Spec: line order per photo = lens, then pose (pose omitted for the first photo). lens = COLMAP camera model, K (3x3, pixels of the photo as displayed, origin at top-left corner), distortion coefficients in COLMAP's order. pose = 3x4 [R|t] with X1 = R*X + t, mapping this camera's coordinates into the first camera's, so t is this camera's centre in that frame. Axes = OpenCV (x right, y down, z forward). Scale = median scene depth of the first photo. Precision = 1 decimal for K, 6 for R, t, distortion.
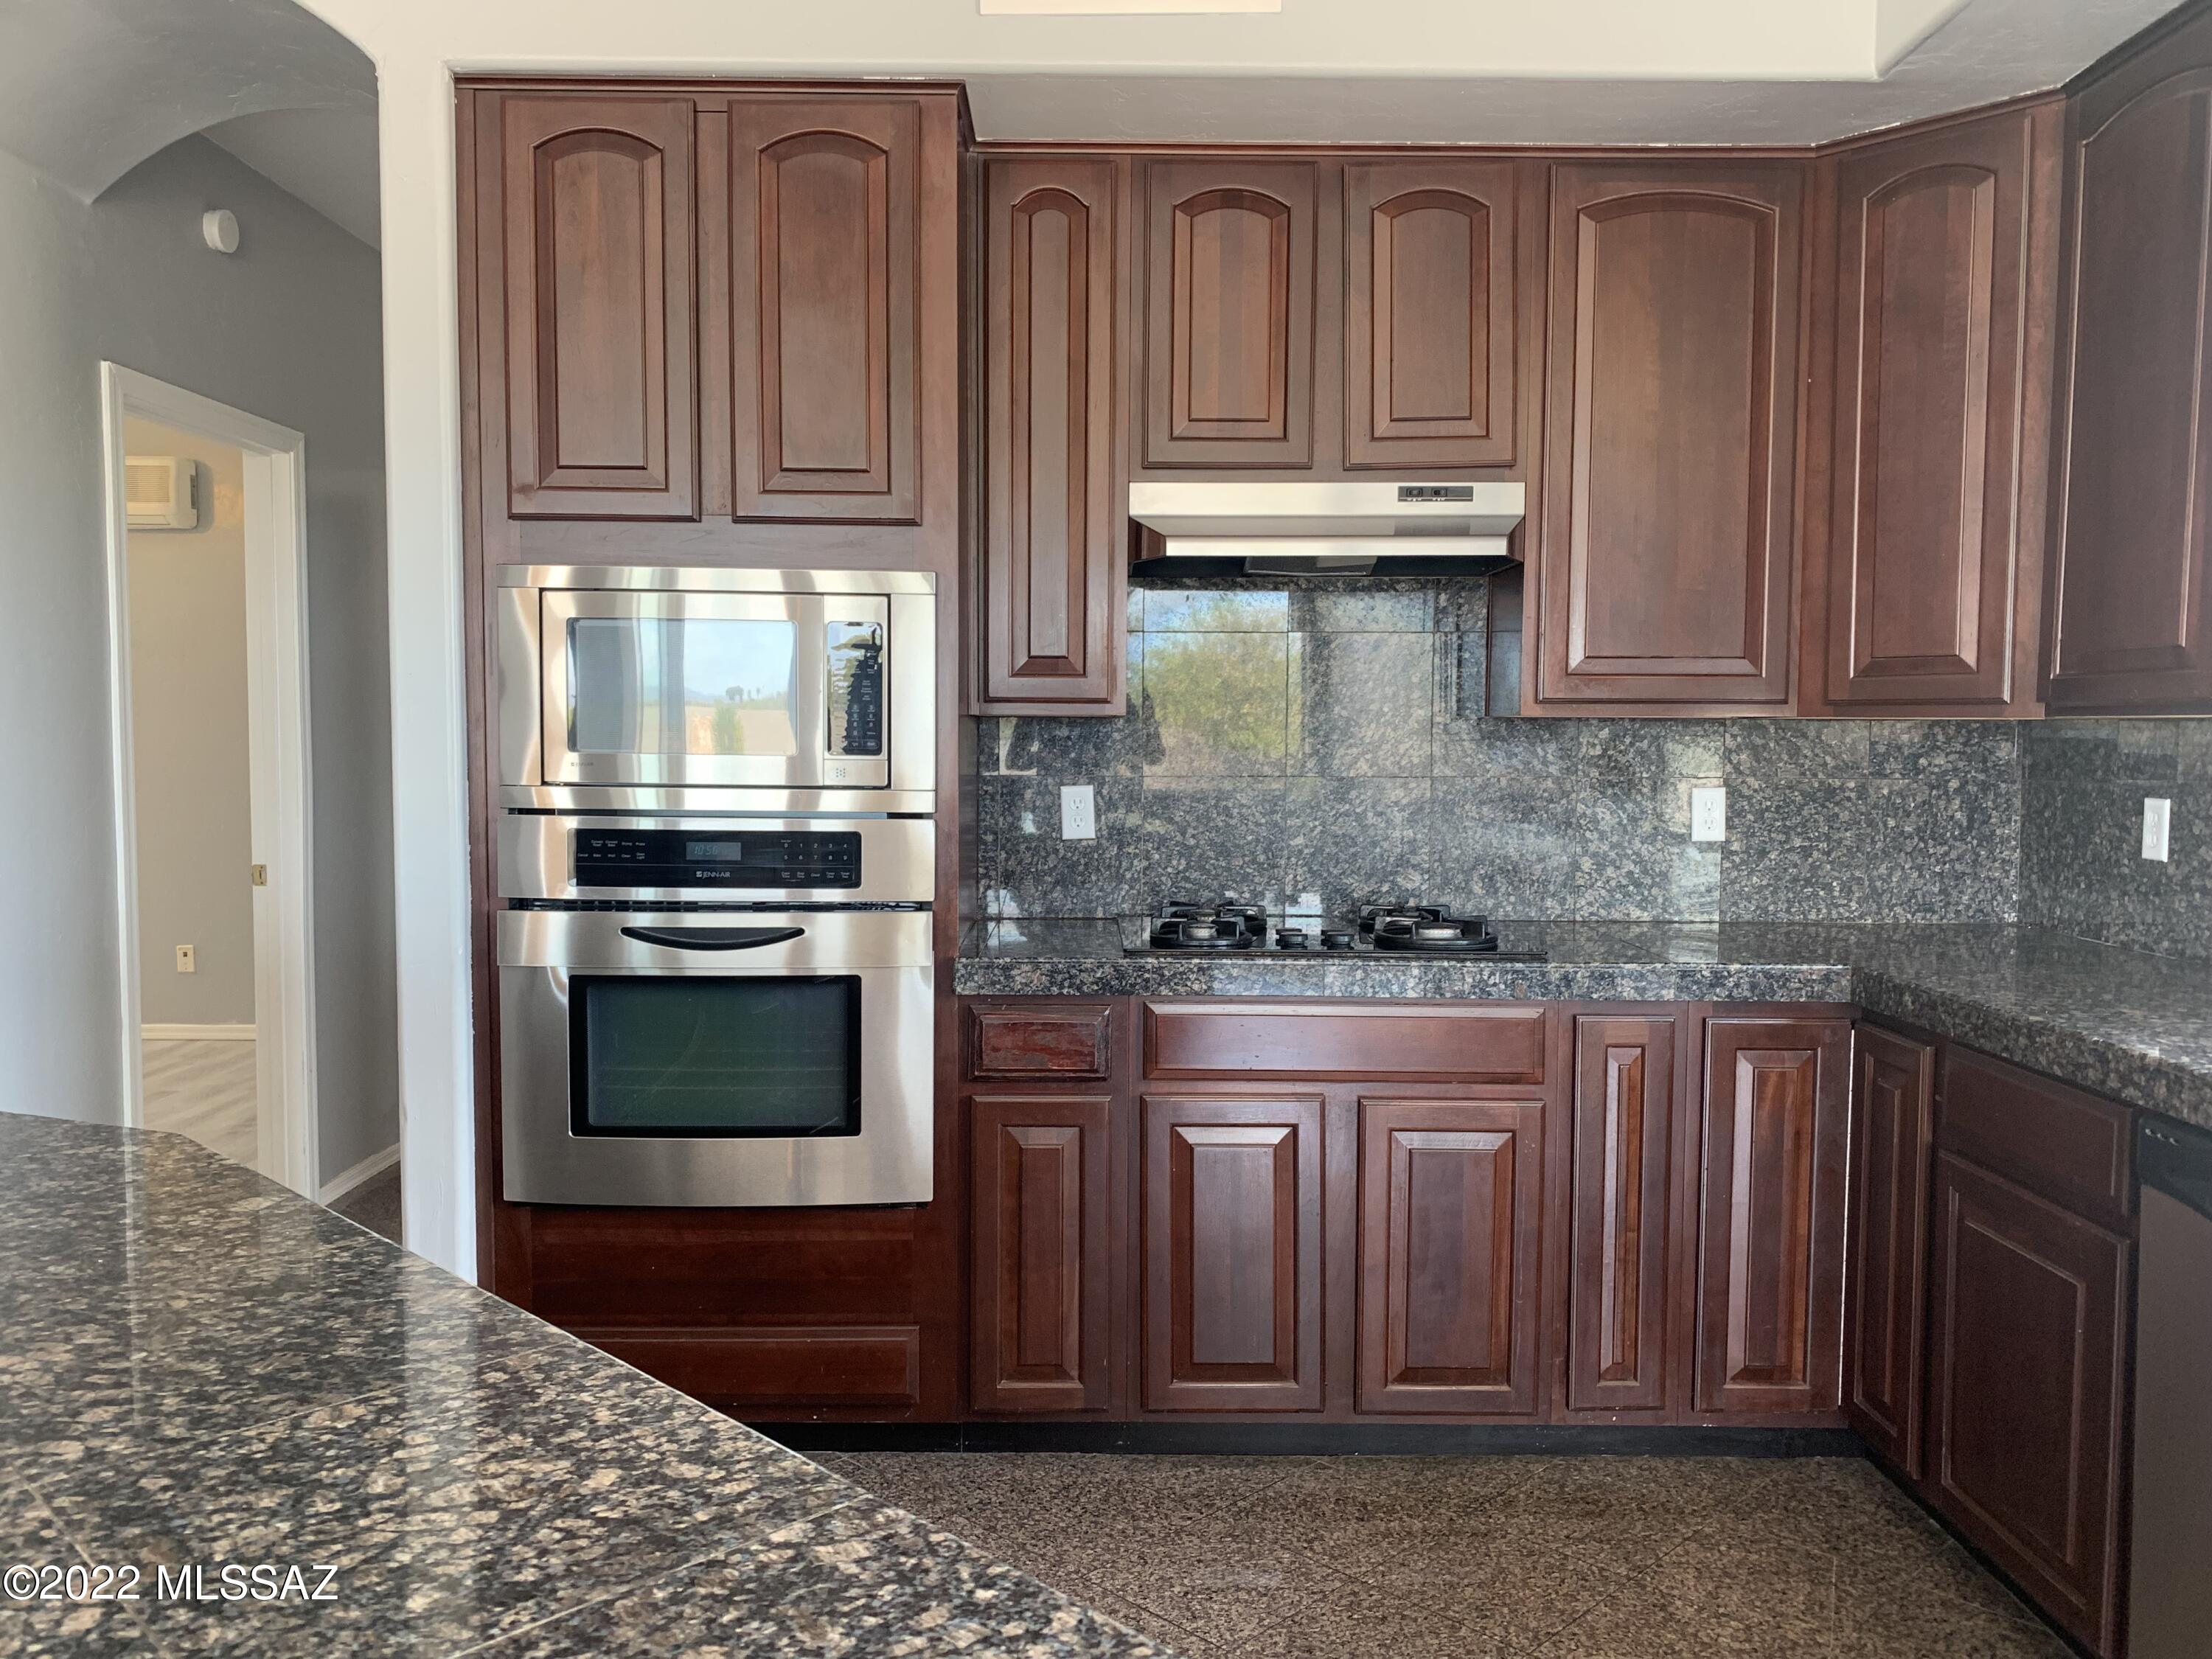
lens RADIAL K [[1708.8, 0, 1106.0], [0, 1708.8, 829.5], [0, 0, 1]] dist [0.009643, -0.009086]
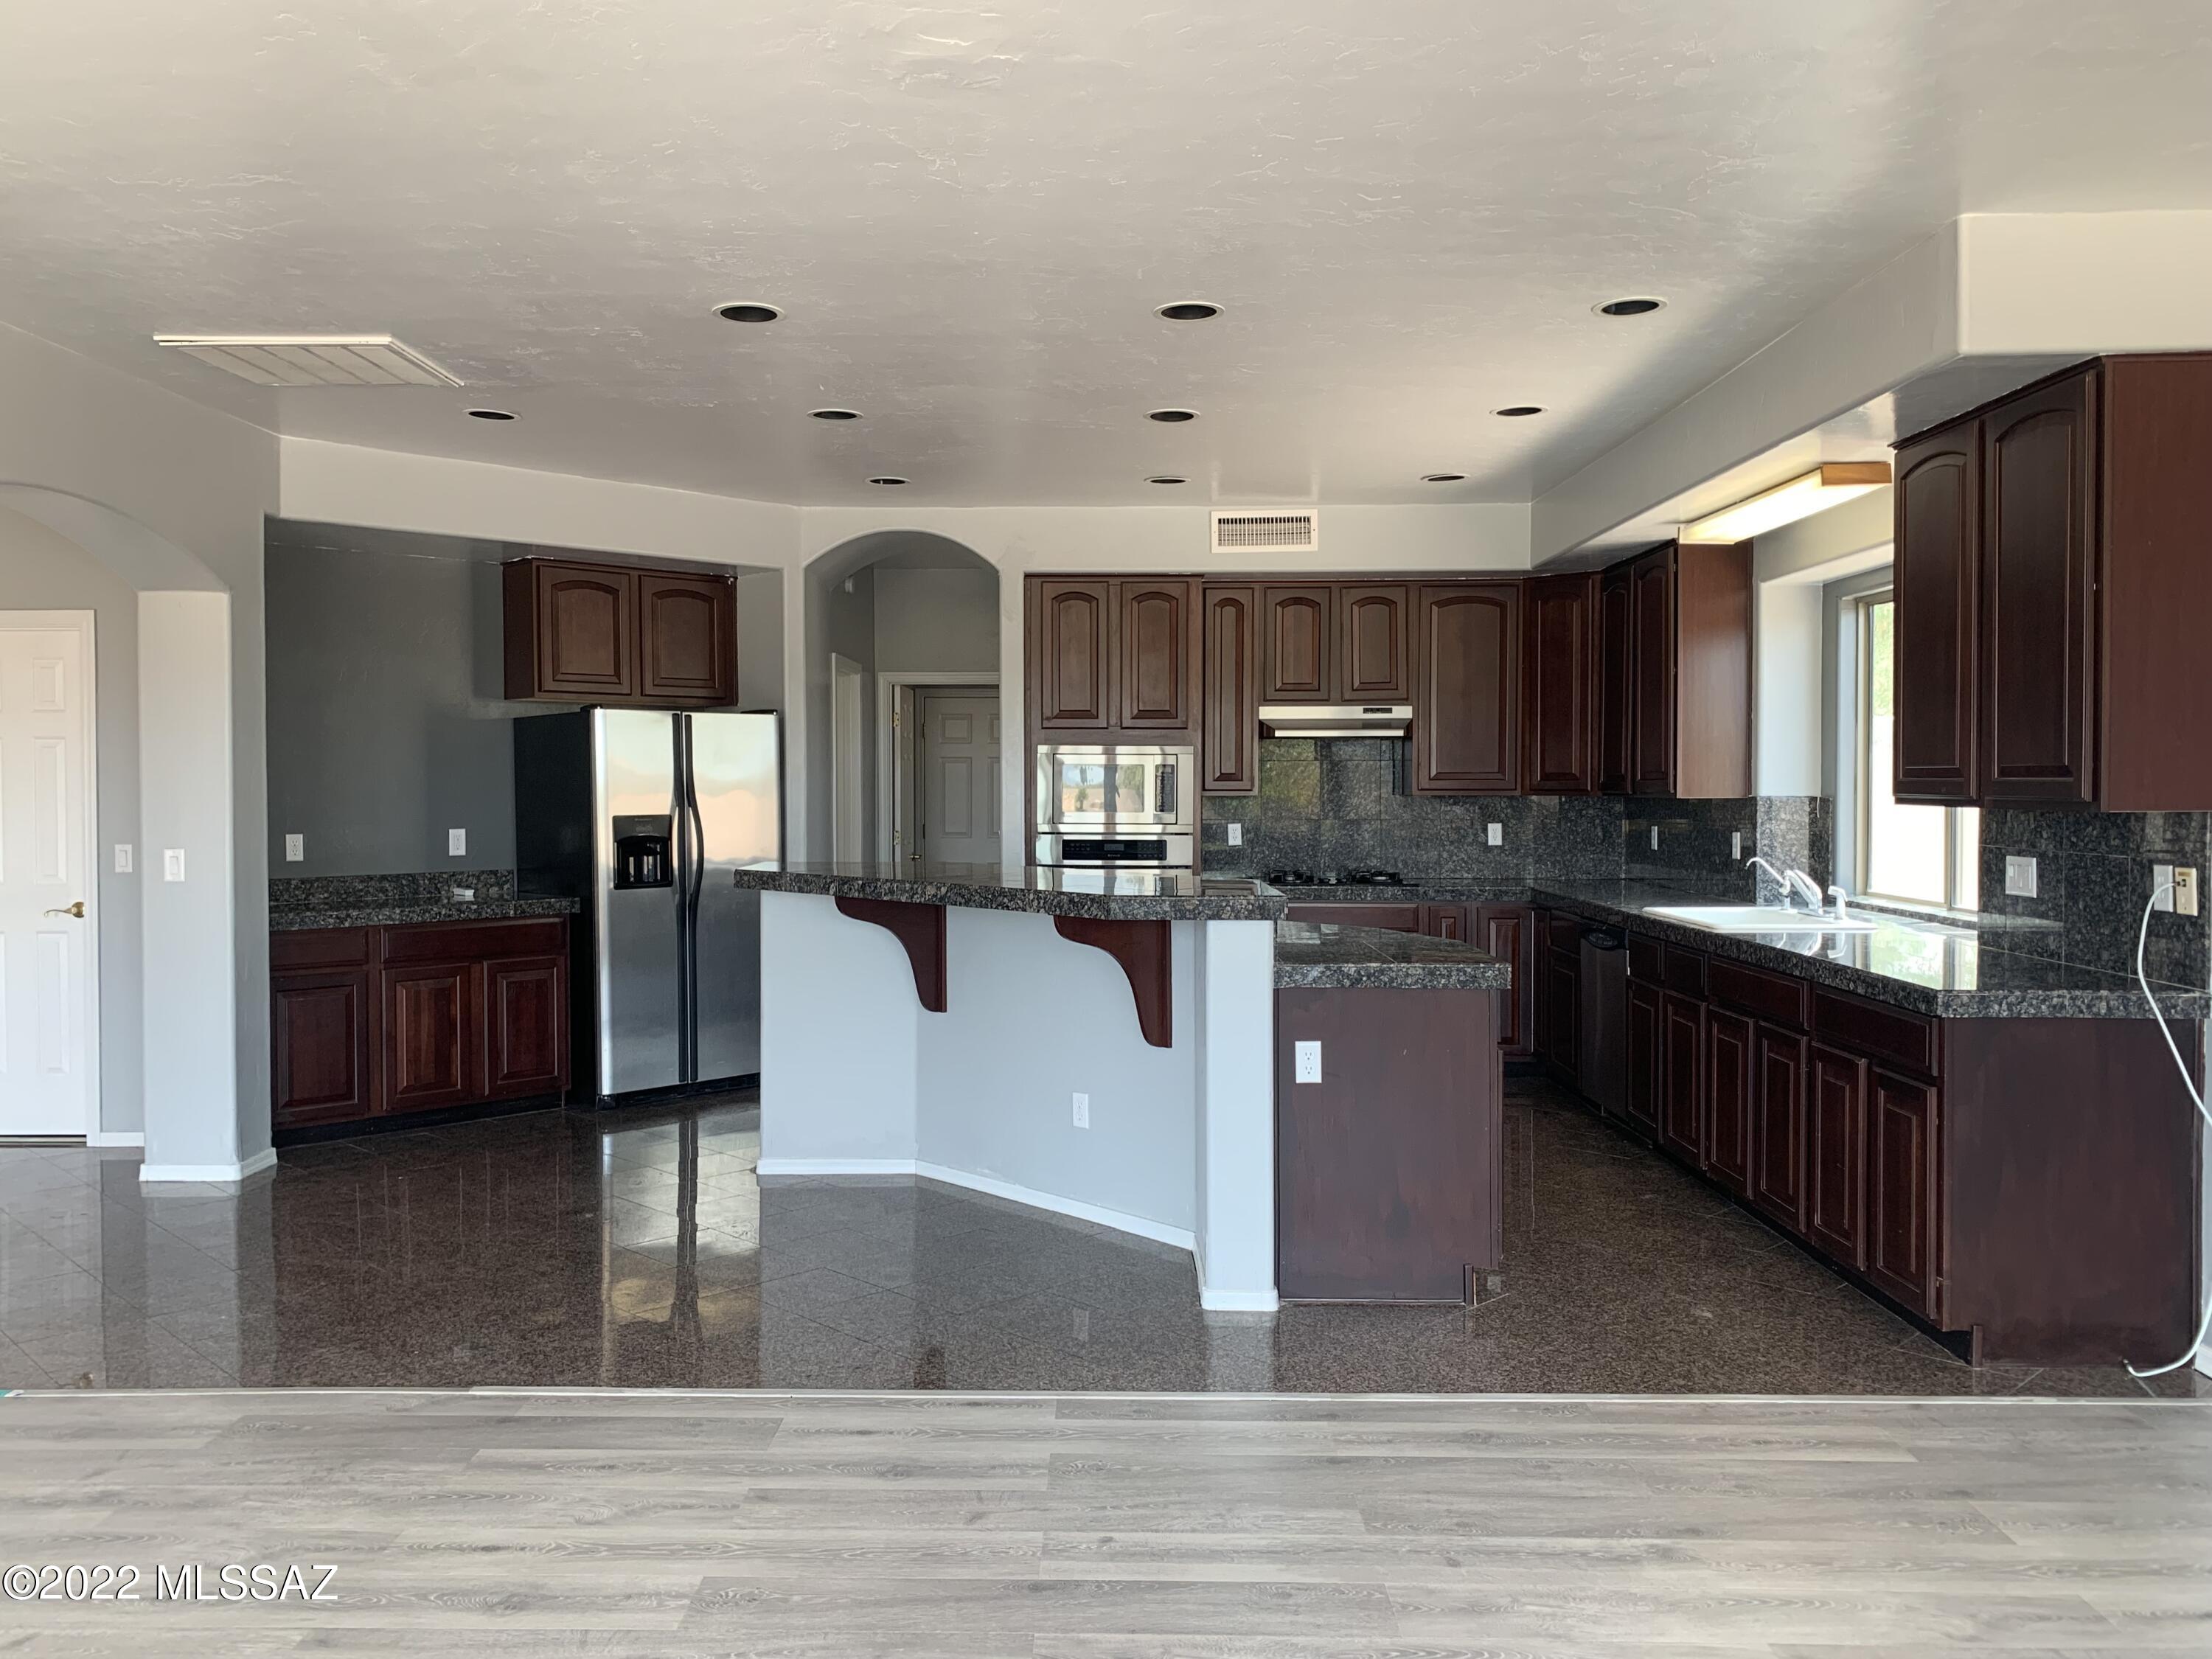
lens RADIAL K [[1604.8, 0, 1097.0], [0, 1604.8, 790.2], [0, 0, 1]] dist [0.054281, -0.003615]
pose [[0.999721, -0.006399, -0.022729, -0.181764], [0.005155, 0.998508, -0.054365, 0.056357], [0.023043, 0.054233, 0.998262, -1.465069]]
